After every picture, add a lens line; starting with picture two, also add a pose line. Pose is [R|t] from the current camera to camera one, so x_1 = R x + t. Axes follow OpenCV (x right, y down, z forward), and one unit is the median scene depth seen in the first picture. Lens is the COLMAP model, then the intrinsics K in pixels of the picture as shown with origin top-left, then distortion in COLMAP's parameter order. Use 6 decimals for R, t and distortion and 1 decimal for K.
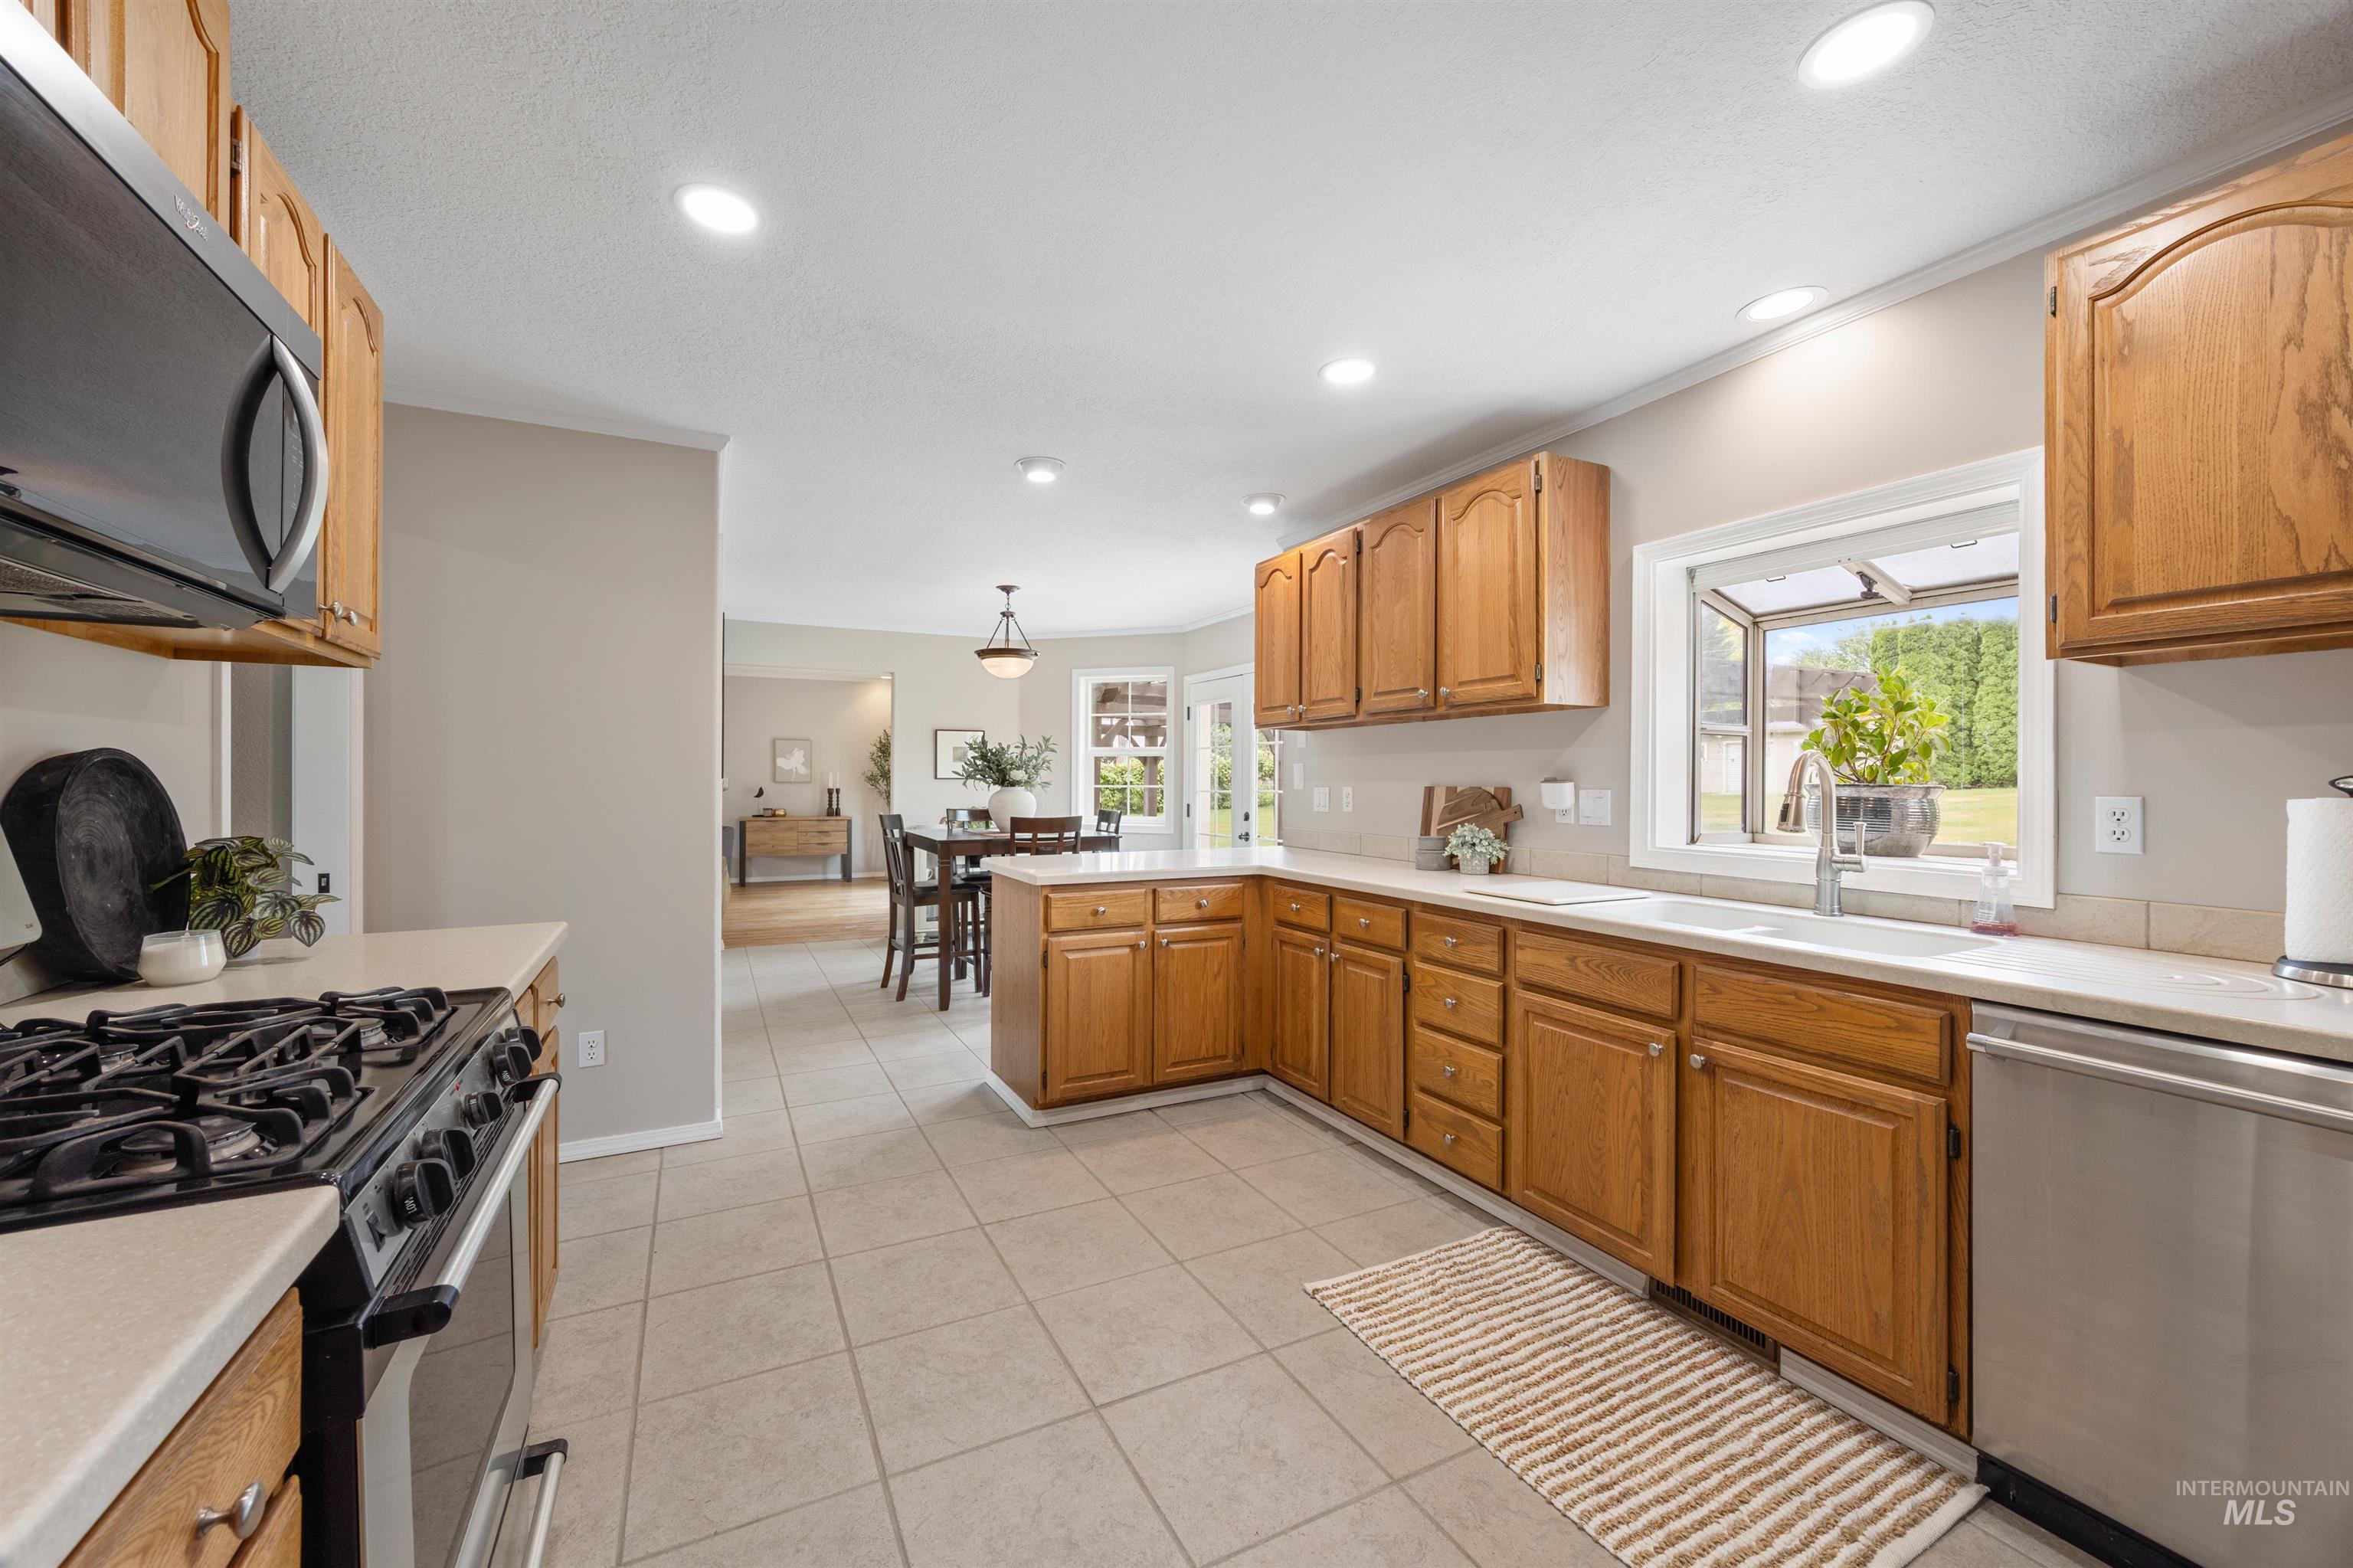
lens RADIAL K [[894.1, 0, 1166.0], [0, 894.1, 782.5], [0, 0, 1]] dist [0.000723, 0.000007]
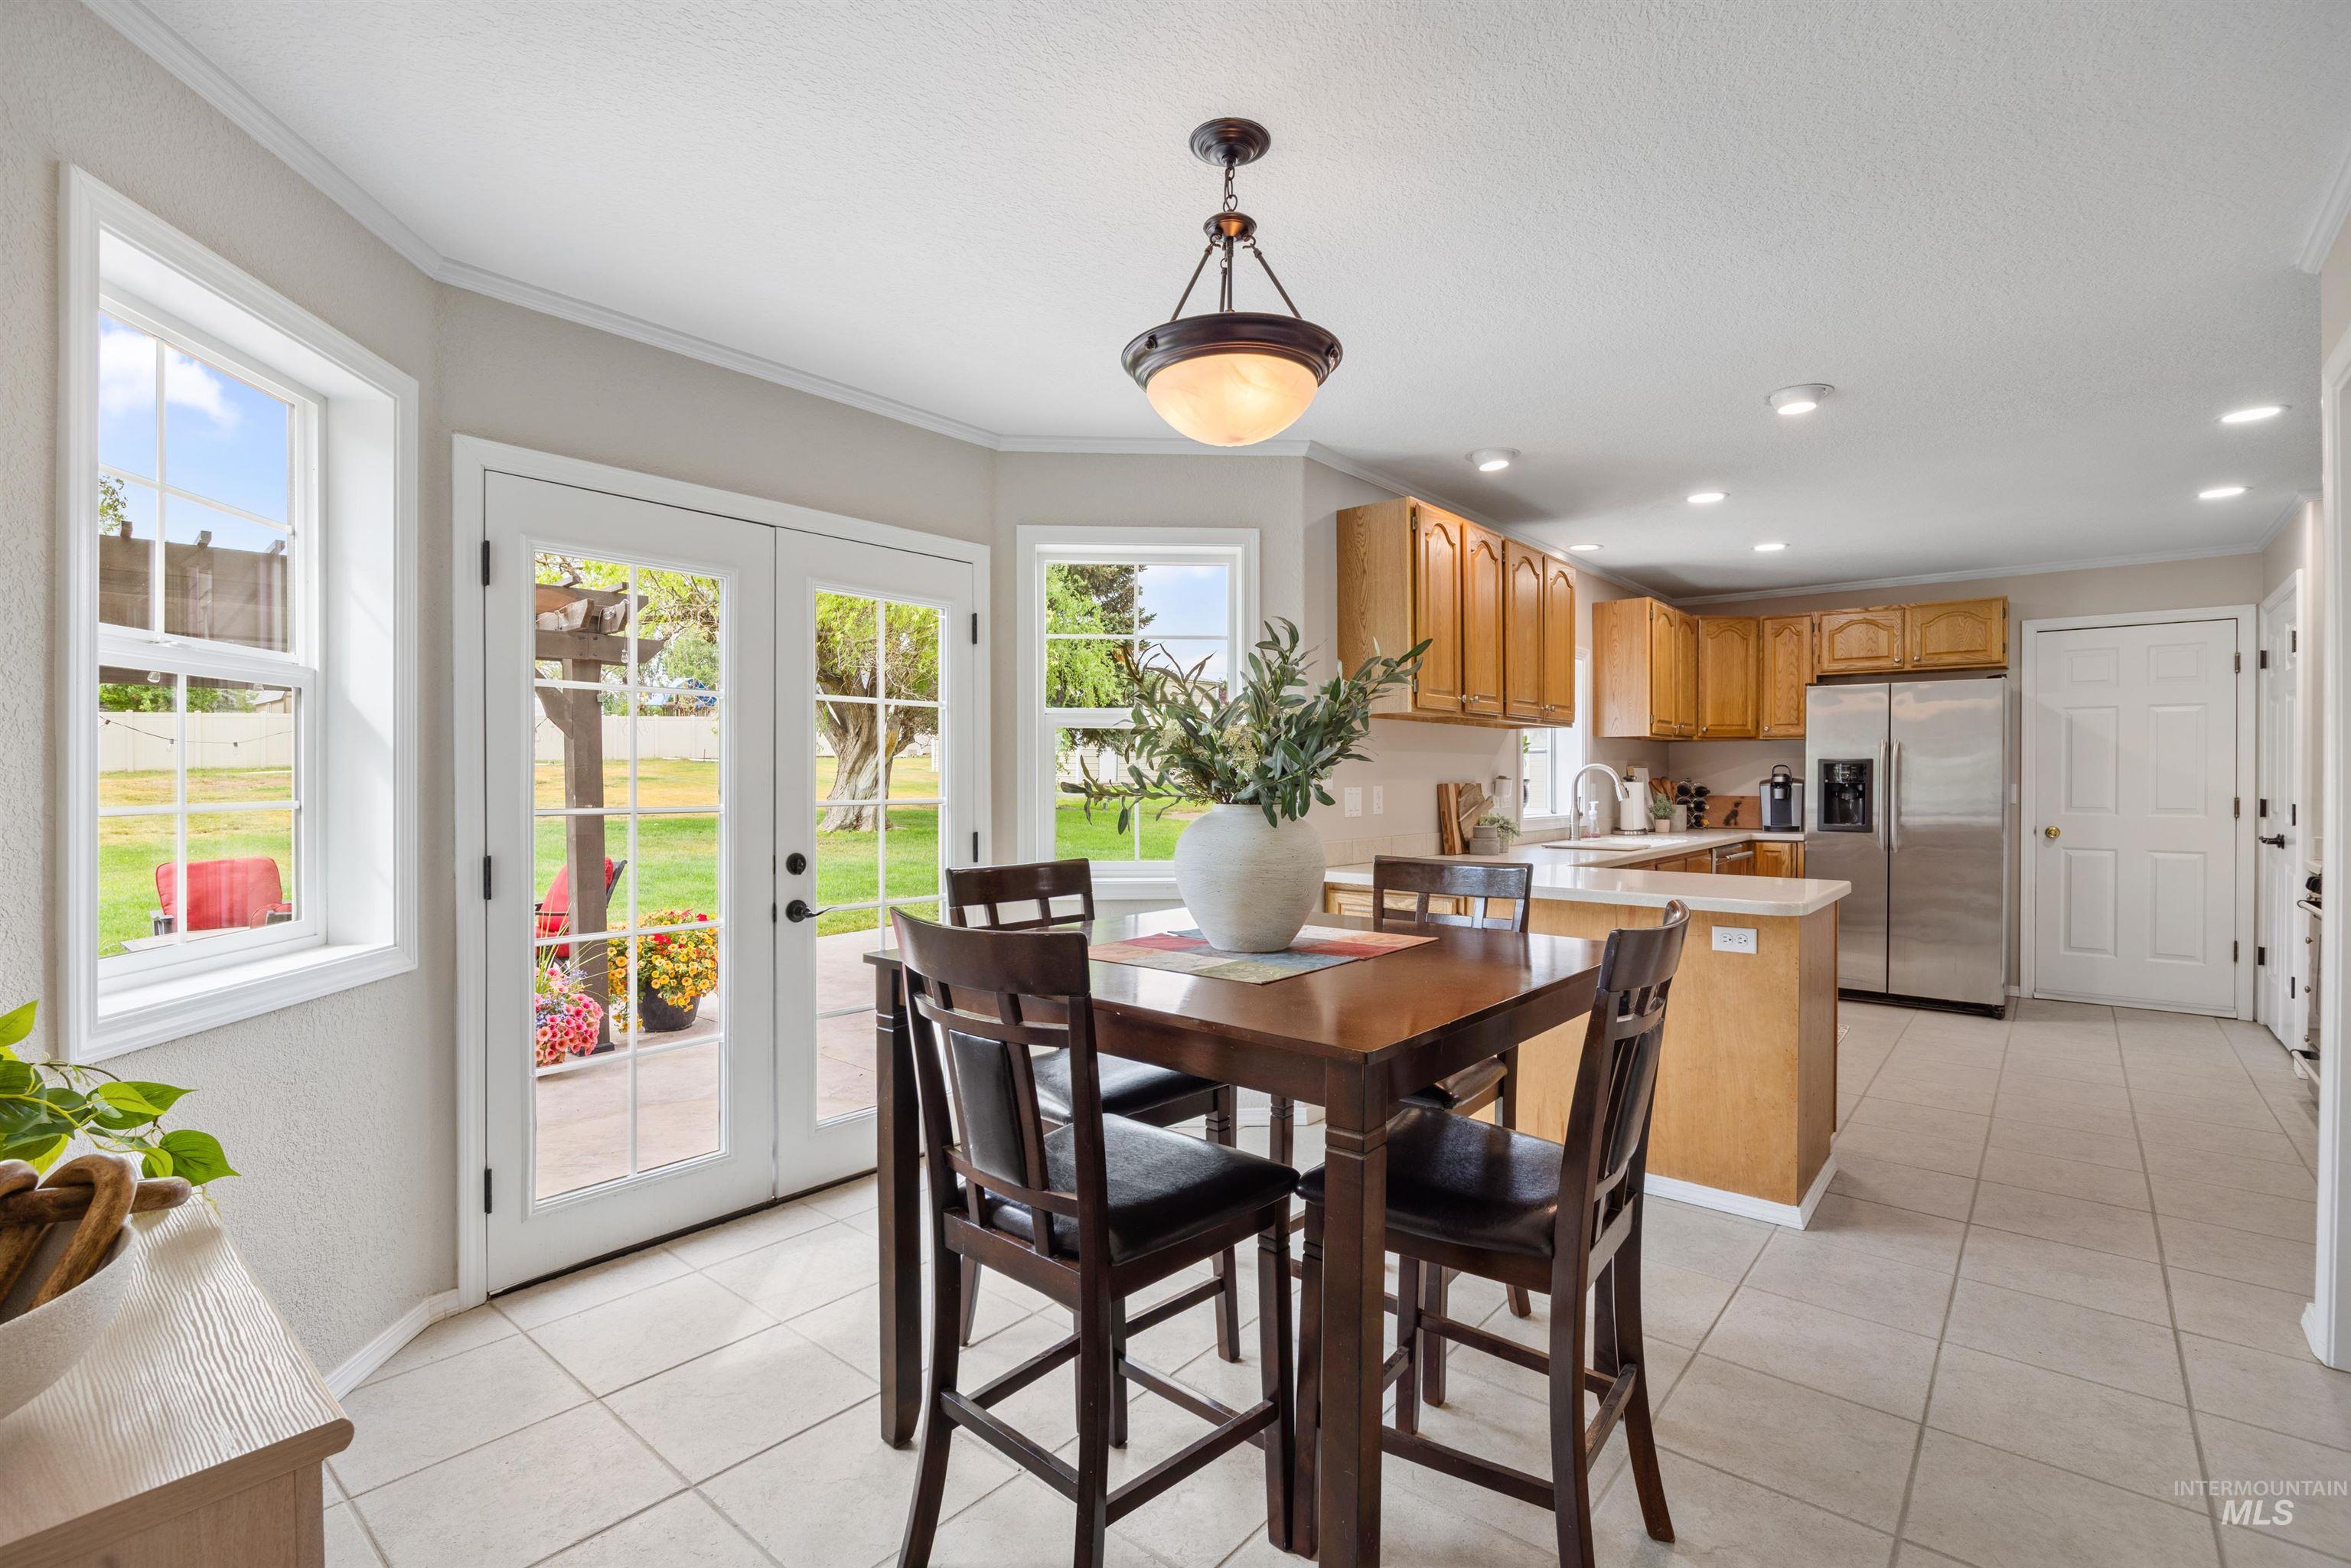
lens RADIAL K [[1064.8, 0, 1175.5], [0, 1064.8, 784.0], [0, 0, 1]] dist [-0.012281, 0.000364]
pose [[-0.381658, -0.009576, 0.924254, -1.101383], [0.000014, 0.999946, 0.010366, -0.010963], [-0.924304, 0.003969, -0.381637, 2.540829]]
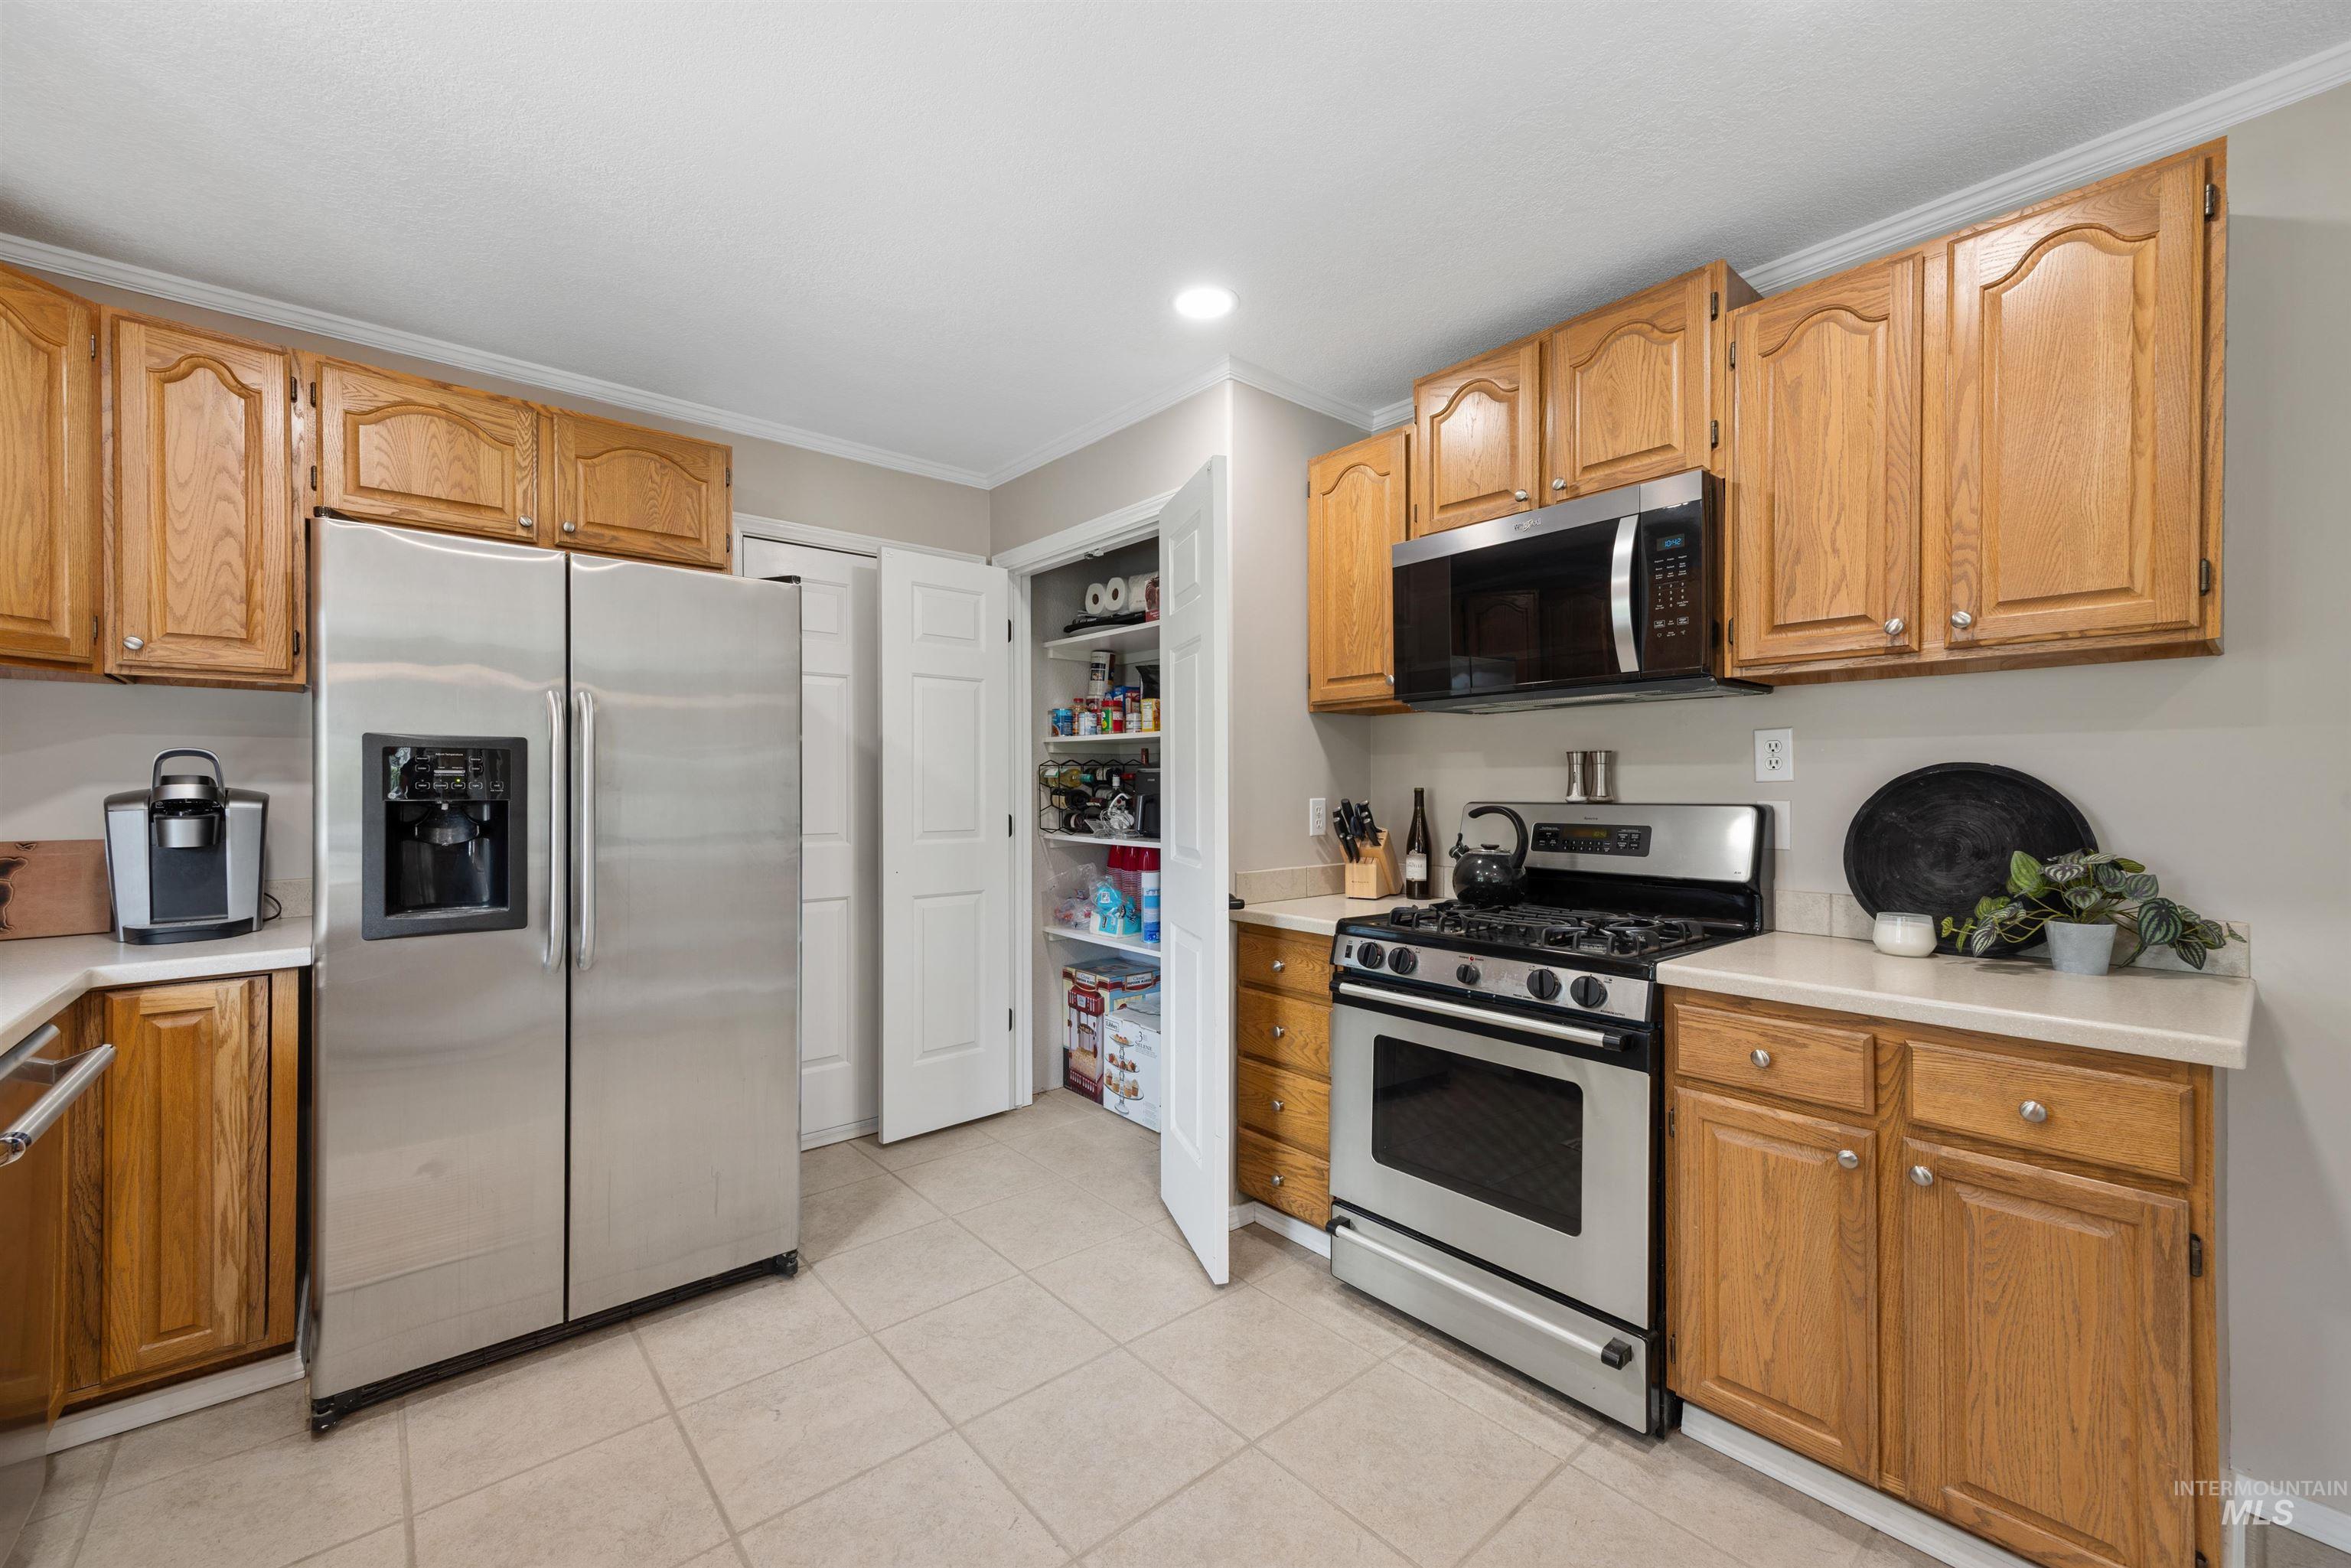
lens RADIAL K [[939.8, 0, 1162.2], [0, 939.8, 790.8], [0, 0, 1]] dist [0.012534, -0.000270]
pose [[-0.975424, -0.001996, -0.220325, 0.102586], [-0.003393, 0.999976, 0.005962, -0.004111], [0.220308, 0.006563, -0.975408, 1.157376]]
